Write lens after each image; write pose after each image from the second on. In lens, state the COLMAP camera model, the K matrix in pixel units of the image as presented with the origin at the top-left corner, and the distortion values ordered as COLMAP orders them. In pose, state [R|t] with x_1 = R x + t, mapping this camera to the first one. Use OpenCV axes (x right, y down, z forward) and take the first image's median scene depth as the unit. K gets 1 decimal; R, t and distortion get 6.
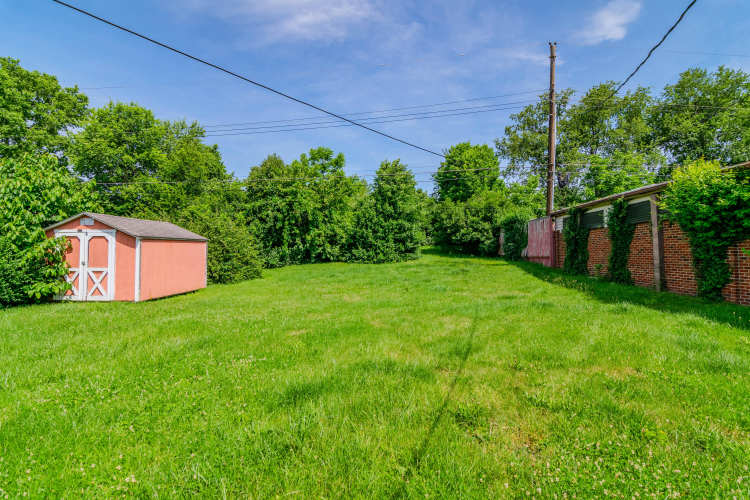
lens RADIAL K [[378.4, 0, 380.2], [0, 378.4, 248.2], [0, 0, 1]] dist [-0.008320, -0.000093]
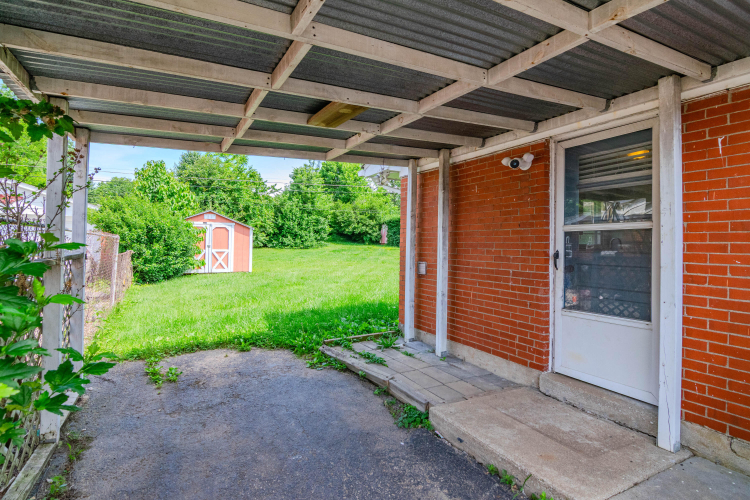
lens RADIAL K [[387.0, 0, 432.7], [0, 387.0, 249.1], [0, 0, 1]] dist [-0.003992, -0.002665]
pose [[0.784977, -0.001654, 0.619523, -0.474162], [-0.017328, 0.999547, 0.024625, 0.000148], [-0.619283, -0.030065, 0.784592, -0.306054]]
